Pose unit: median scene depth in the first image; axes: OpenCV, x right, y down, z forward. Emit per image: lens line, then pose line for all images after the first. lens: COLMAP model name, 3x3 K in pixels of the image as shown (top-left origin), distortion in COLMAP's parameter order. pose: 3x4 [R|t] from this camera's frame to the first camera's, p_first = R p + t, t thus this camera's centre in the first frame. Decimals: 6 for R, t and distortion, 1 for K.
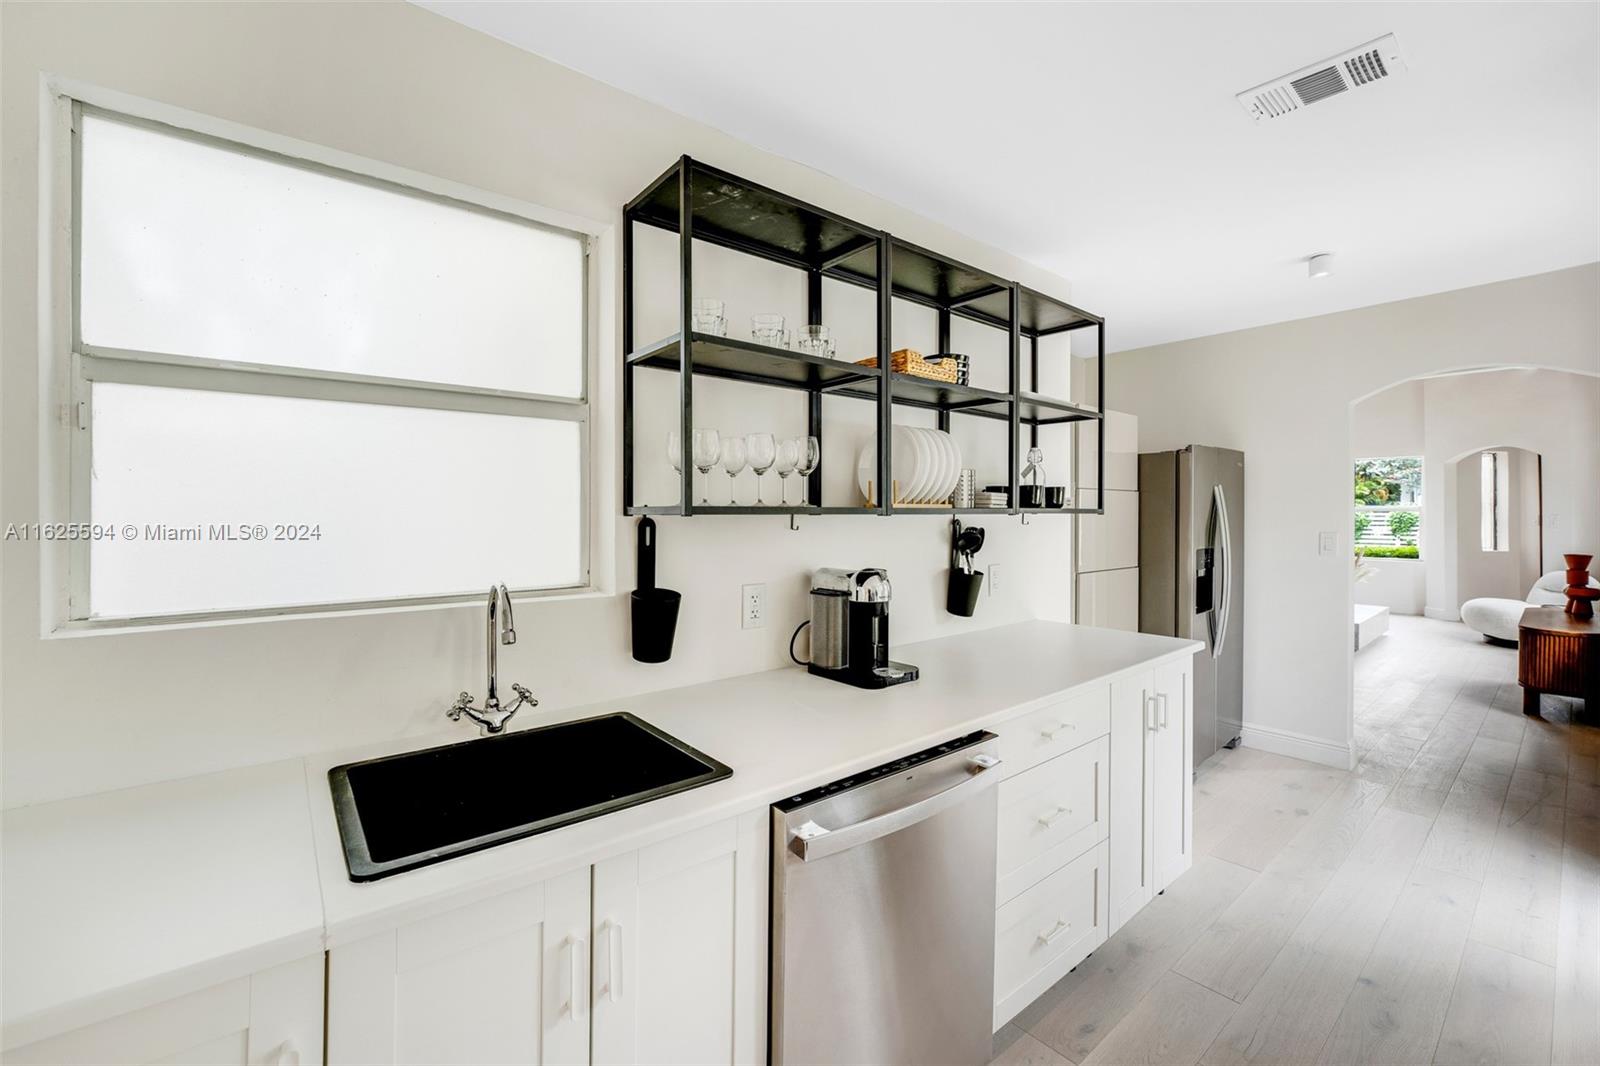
lens RADIAL K [[663.8, 0, 806.7], [0, 663.8, 517.8], [0, 0, 1]] dist [-0.019093, 0.002338]
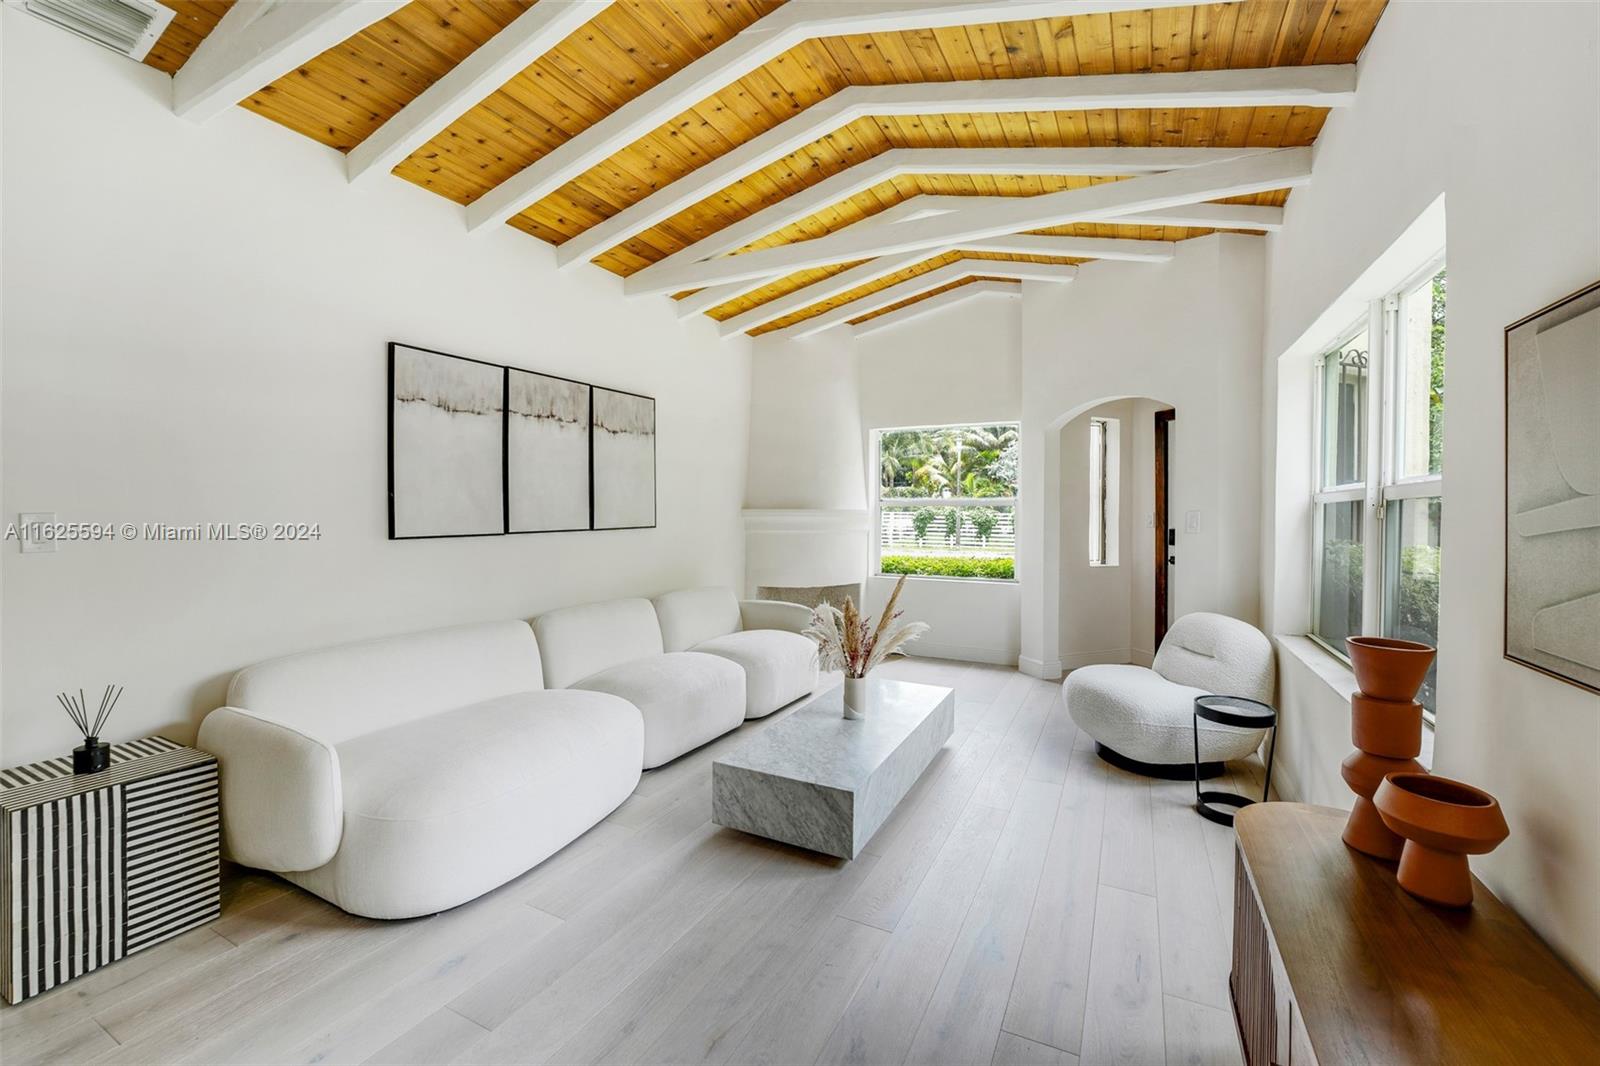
lens RADIAL K [[663.8, 0, 793.4], [0, 663.8, 523.9], [0, 0, 1]] dist [-0.019093, 0.002338]
pose [[0.922242, 0.002372, 0.386606, 0.495154], [-0.006611, 0.999932, 0.009635, 0.002705], [-0.386557, -0.011442, 0.922195, 0.492932]]
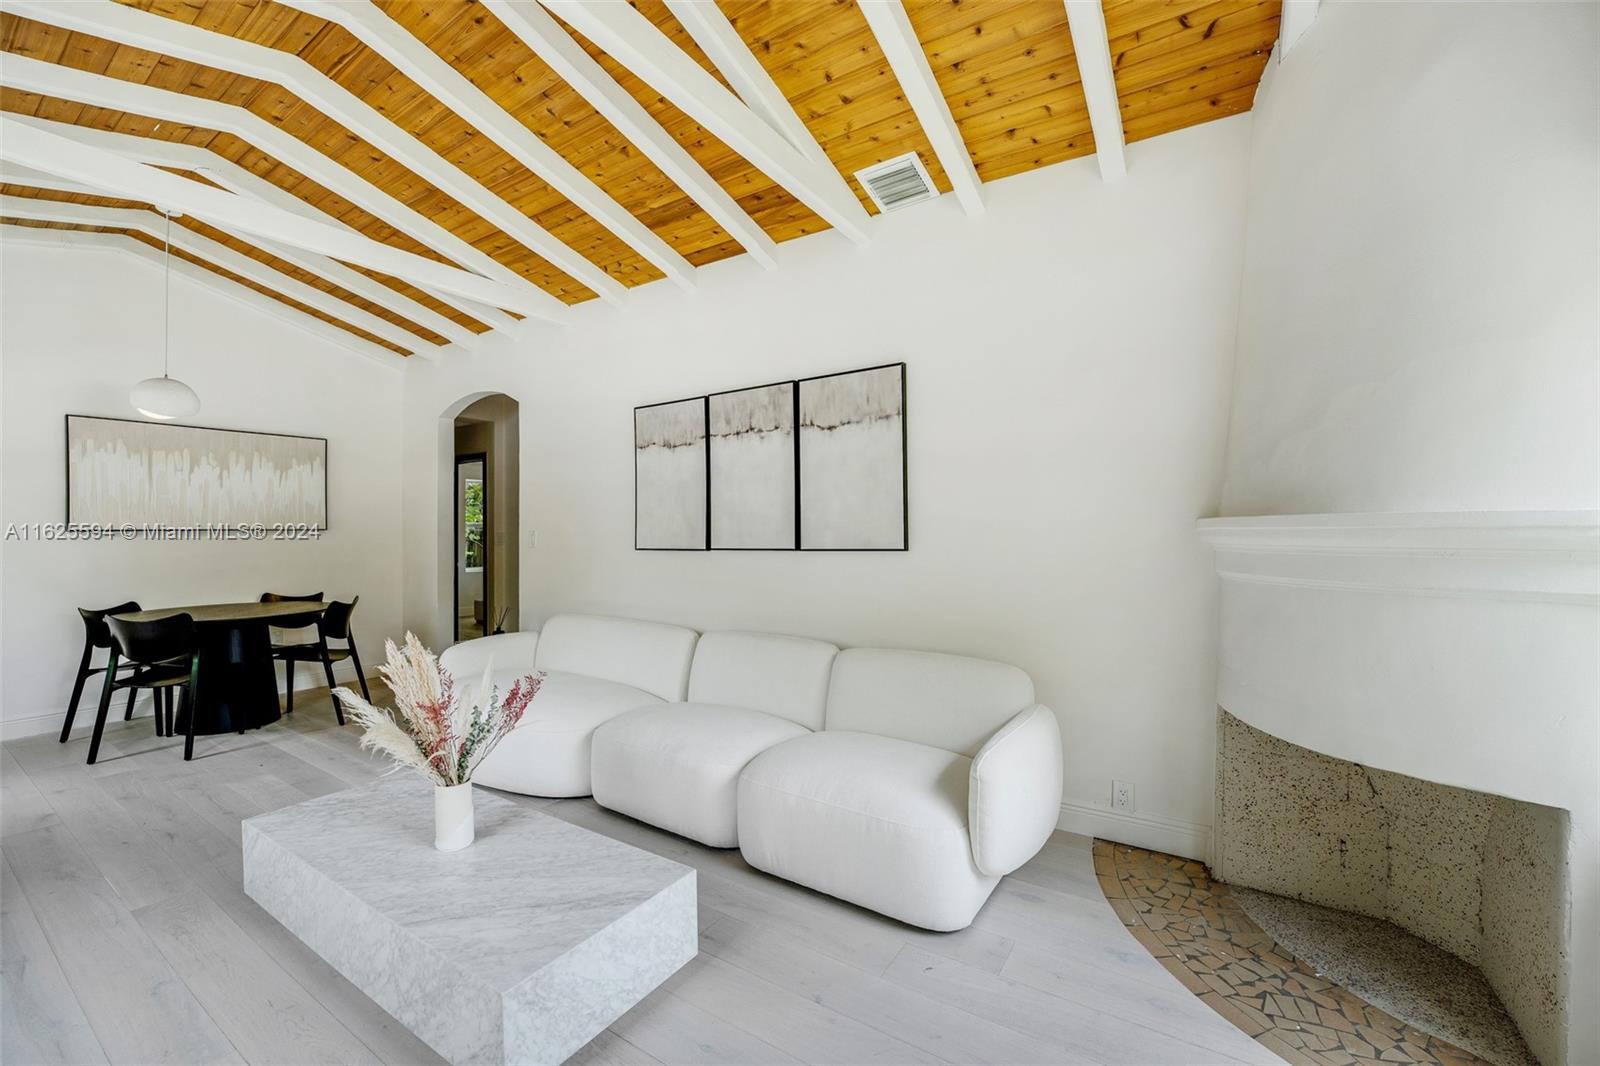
lens RADIAL K [[663.8, 0, 796.6], [0, 663.8, 535.5], [0, 0, 1]] dist [-0.019093, 0.002338]
pose [[0.285395, 0.022464, -0.958147, 1.101805], [0.004965, 0.999677, 0.024917, -0.009729], [0.958397, -0.011869, 0.285191, 1.012051]]
